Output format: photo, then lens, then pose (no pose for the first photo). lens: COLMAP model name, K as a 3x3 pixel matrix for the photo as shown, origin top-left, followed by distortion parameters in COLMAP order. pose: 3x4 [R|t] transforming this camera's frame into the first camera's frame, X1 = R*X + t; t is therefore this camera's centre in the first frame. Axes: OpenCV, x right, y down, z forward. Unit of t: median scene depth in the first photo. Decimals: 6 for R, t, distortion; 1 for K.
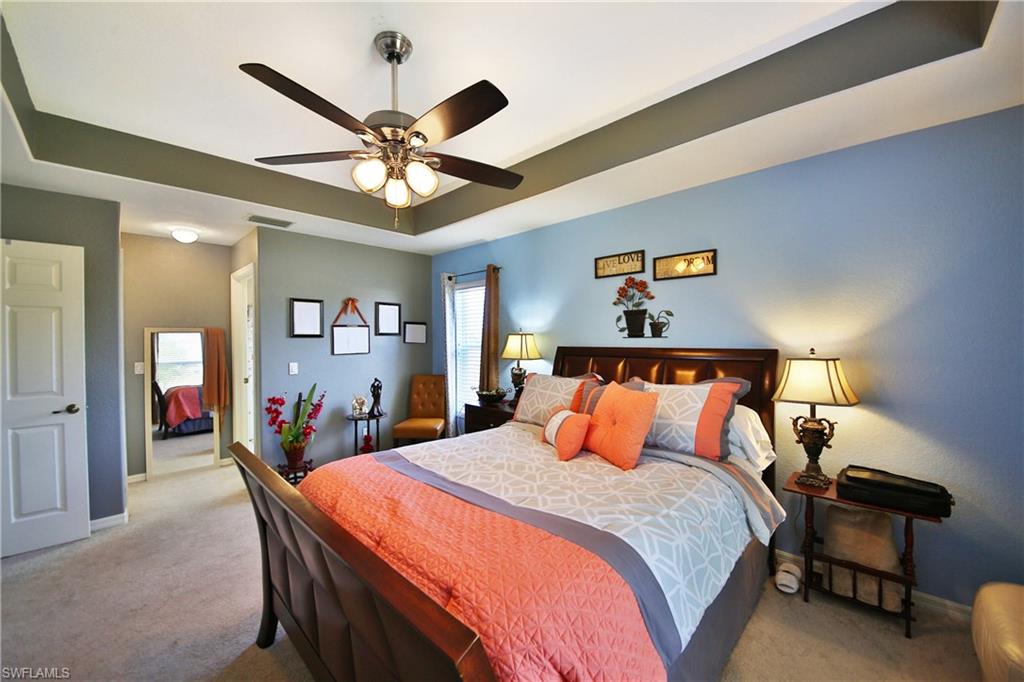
lens RADIAL K [[378.3, 0, 512.0], [0, 378.3, 341.0], [0, 0, 1]] dist [-0.022768, -0.000280]
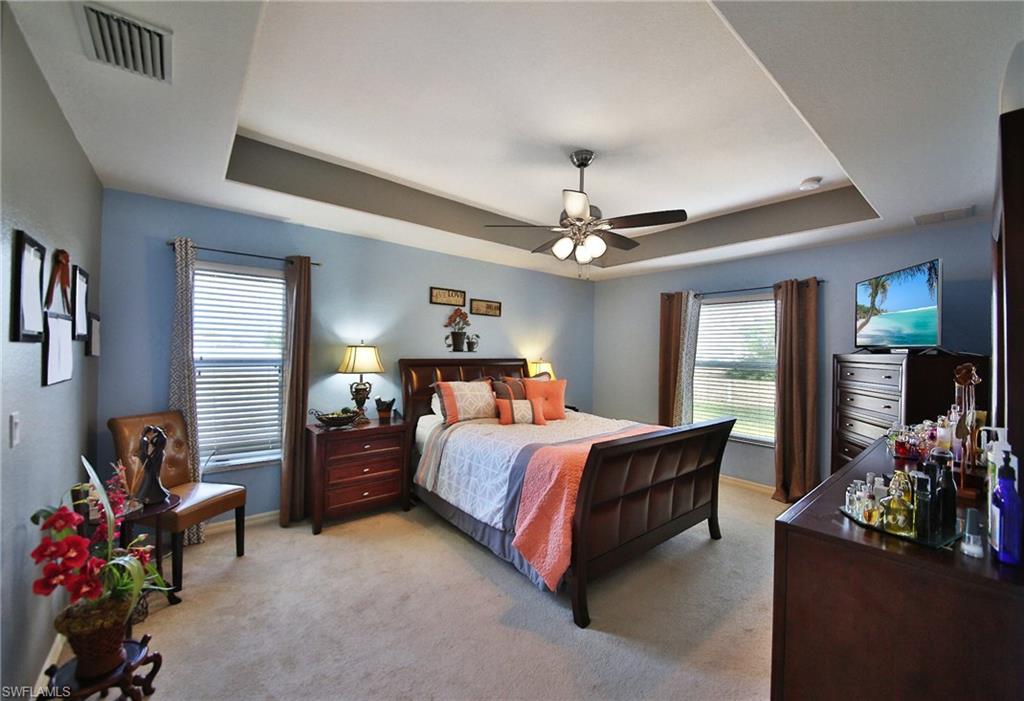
lens RADIAL K [[397.9, 0, 512.0], [0, 397.9, 350.5], [0, 0, 1]] dist [0.018123, -0.013065]
pose [[0.116301, 0.008032, 0.993182, -1.121809], [-0.009778, 0.999928, -0.006942, -0.004978], [-0.993166, -0.008904, 0.116371, 0.626037]]
